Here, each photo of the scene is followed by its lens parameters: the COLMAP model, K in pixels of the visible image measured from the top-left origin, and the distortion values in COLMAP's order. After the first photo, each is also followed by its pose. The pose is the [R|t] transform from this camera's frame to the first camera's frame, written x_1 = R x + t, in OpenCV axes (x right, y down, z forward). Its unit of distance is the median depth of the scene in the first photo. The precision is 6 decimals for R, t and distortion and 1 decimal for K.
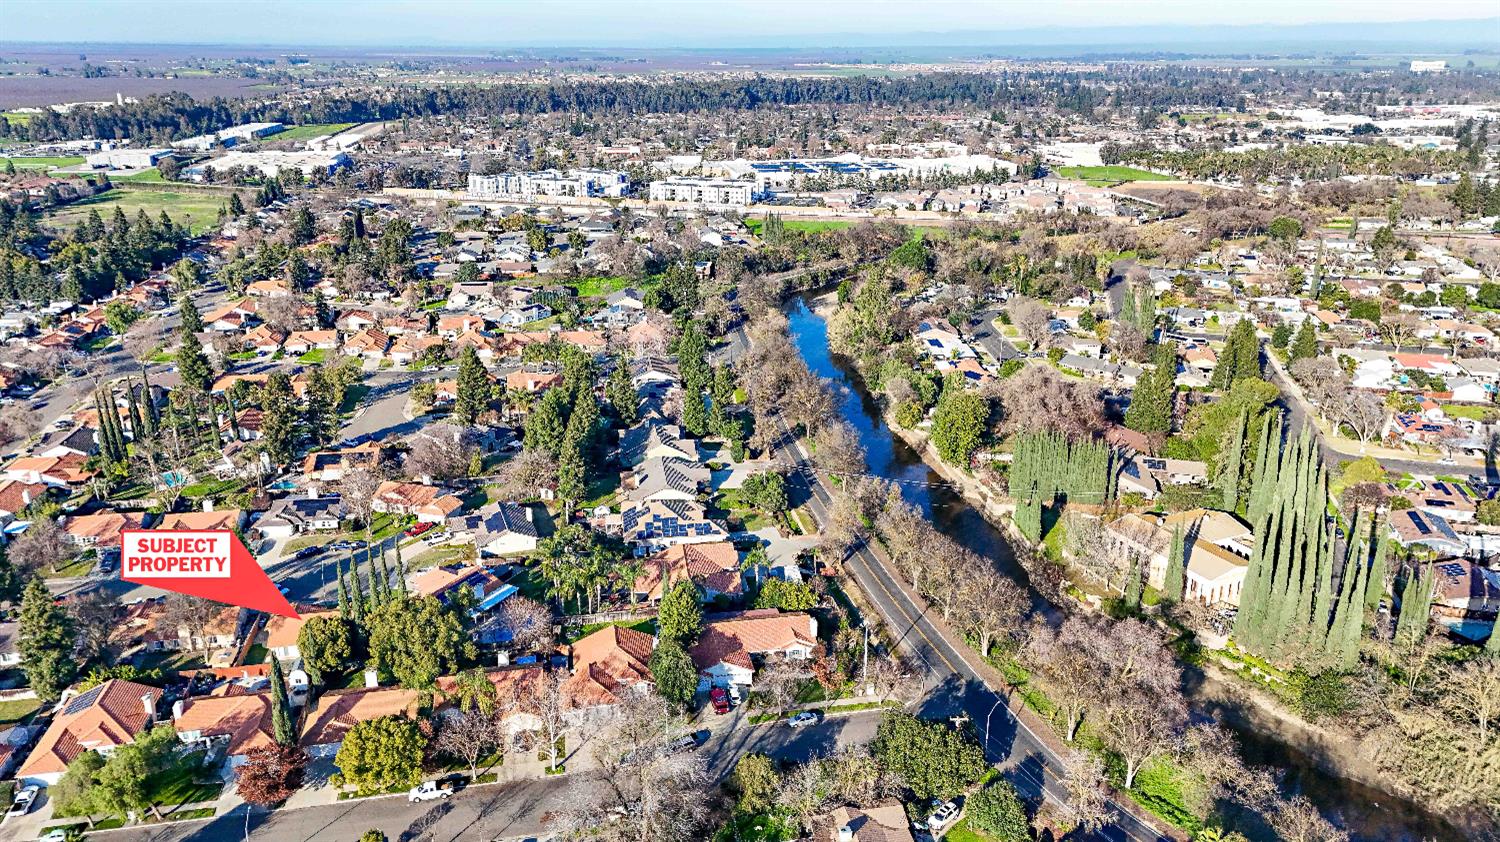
lens RADIAL K [[1094.3, 0, 750.0], [0, 1094.3, 421.0], [0, 0, 1]] dist [0.086004, -0.081598]
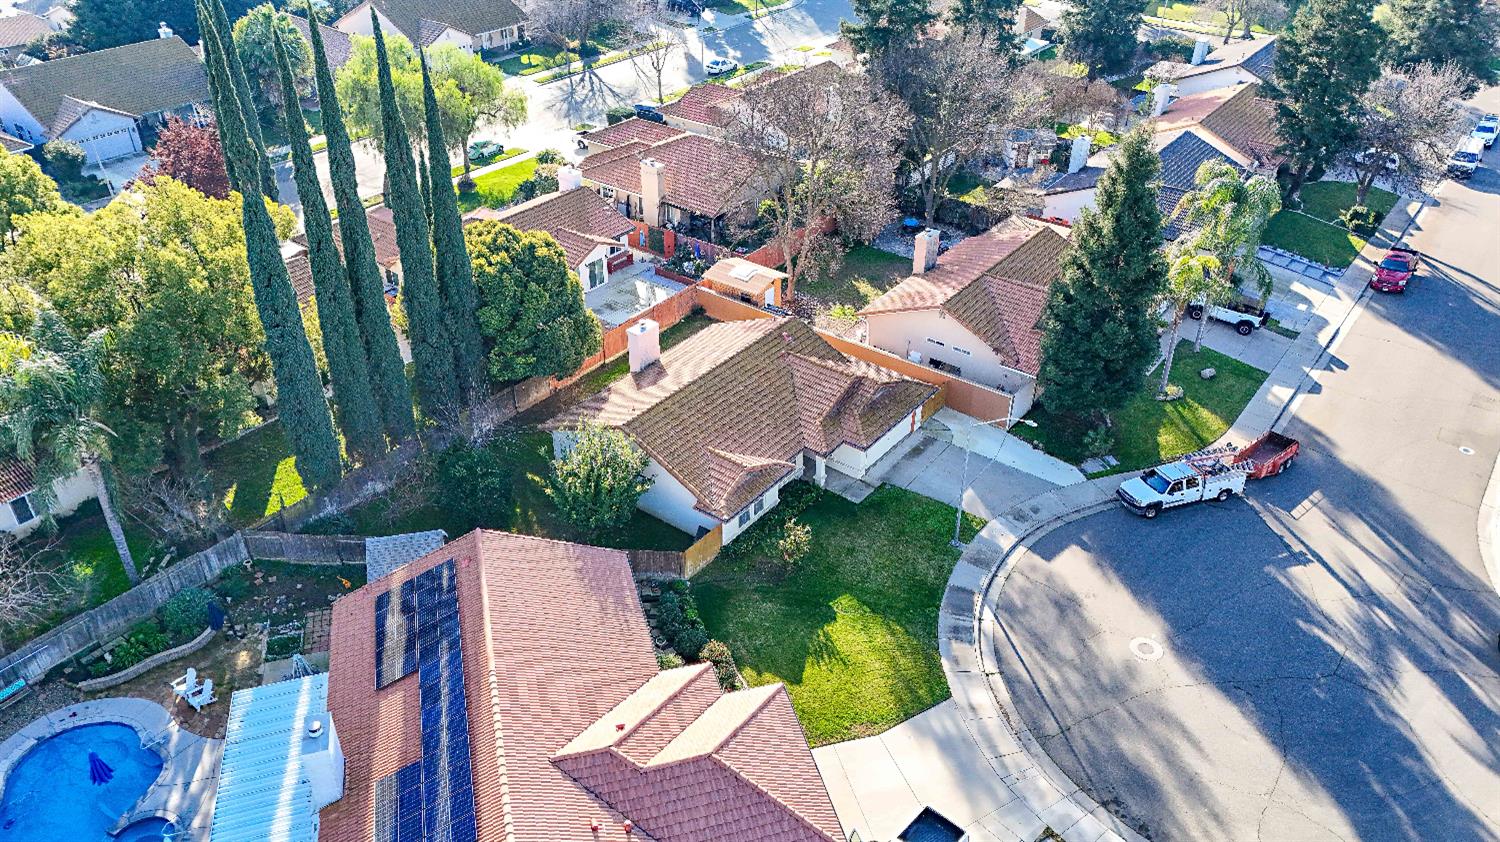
lens RADIAL K [[1094.3, 0, 750.0], [0, 1094.3, 421.0], [0, 0, 1]] dist [0.086004, -0.081598]
pose [[-0.735401, 0.358148, -0.575252, -0.182382], [-0.229792, 0.666809, 0.708916, -0.022117], [0.637480, 0.653526, -0.408072, 0.922473]]
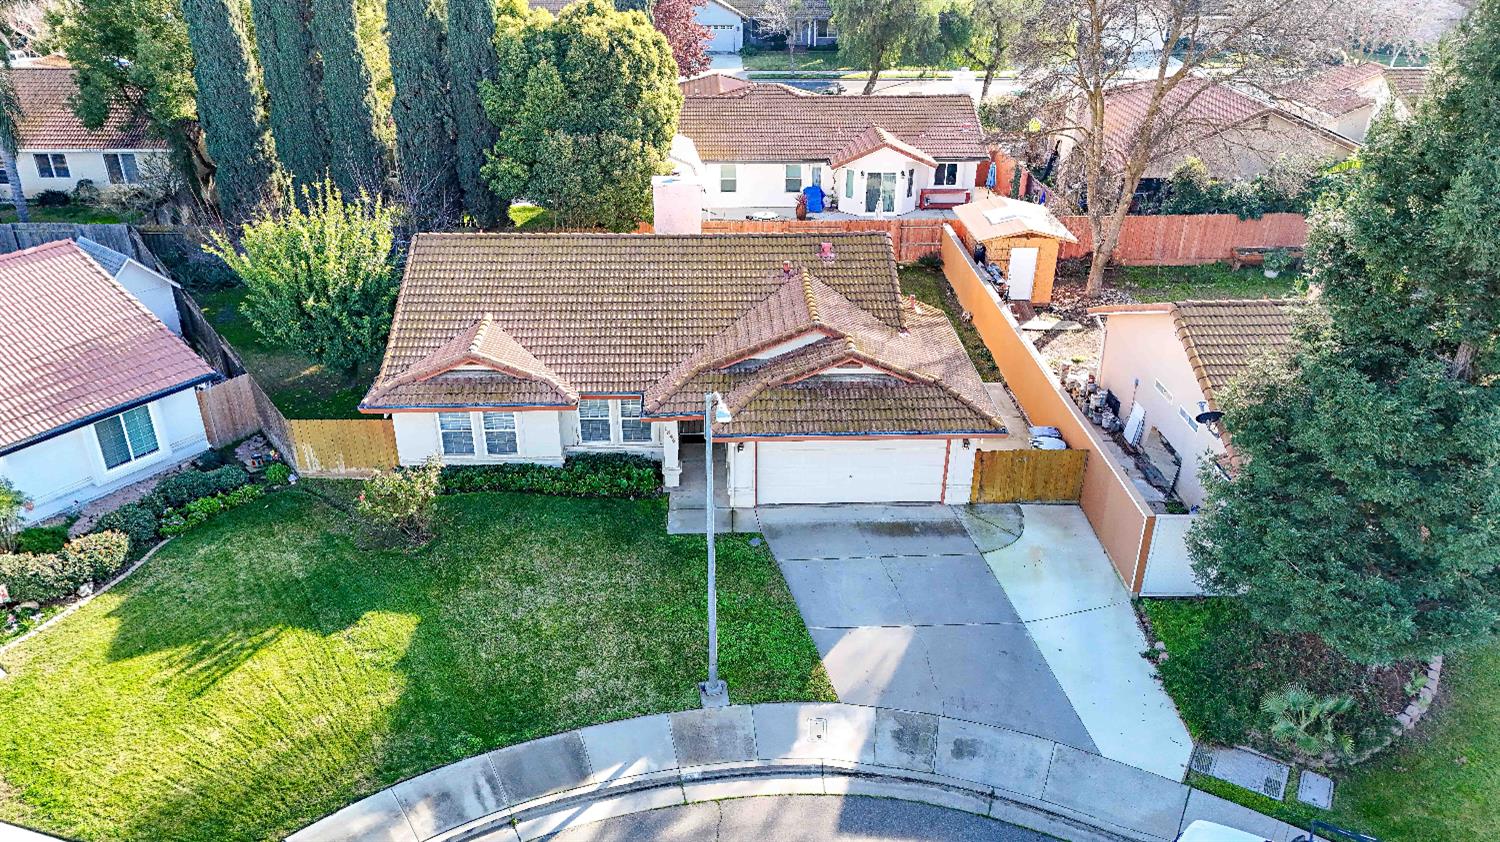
lens RADIAL K [[1094.3, 0, 750.0], [0, 1094.3, 421.0], [0, 0, 1]] dist [0.086004, -0.081598]
pose [[-0.990546, -0.068053, 0.119114, -0.347766], [0.037955, 0.698435, 0.714666, 0.056672], [-0.131829, 0.712430, -0.689249, 0.924801]]
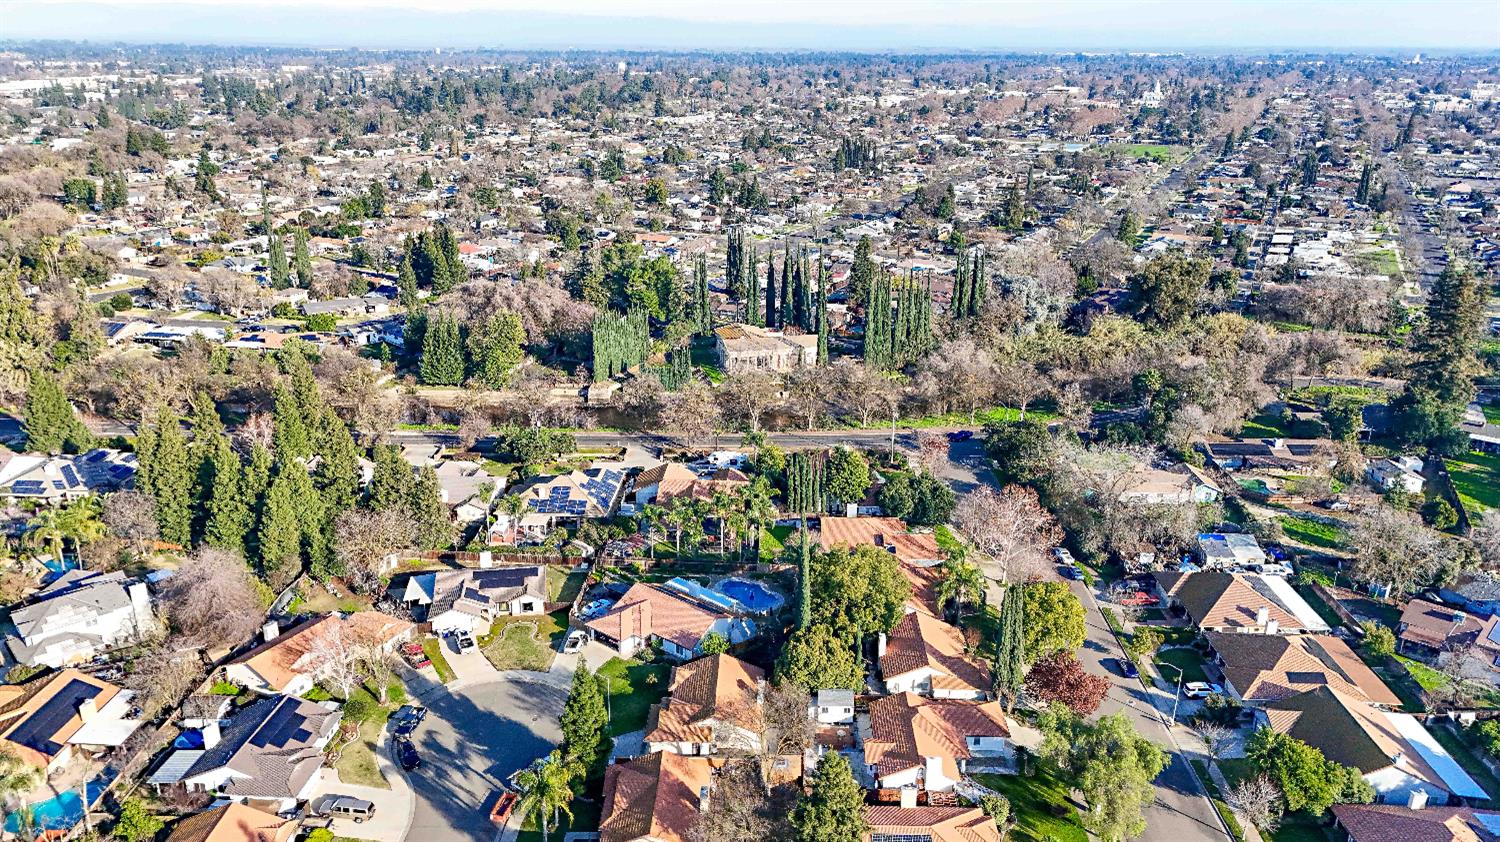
lens RADIAL K [[1094.3, 0, 750.0], [0, 1094.3, 421.0], [0, 0, 1]] dist [0.086004, -0.081598]
pose [[0.209164, -0.323729, 0.922741, -0.817738], [0.311831, 0.916431, 0.250830, -0.133229], [-0.926829, 0.235275, 0.292633, 0.588781]]
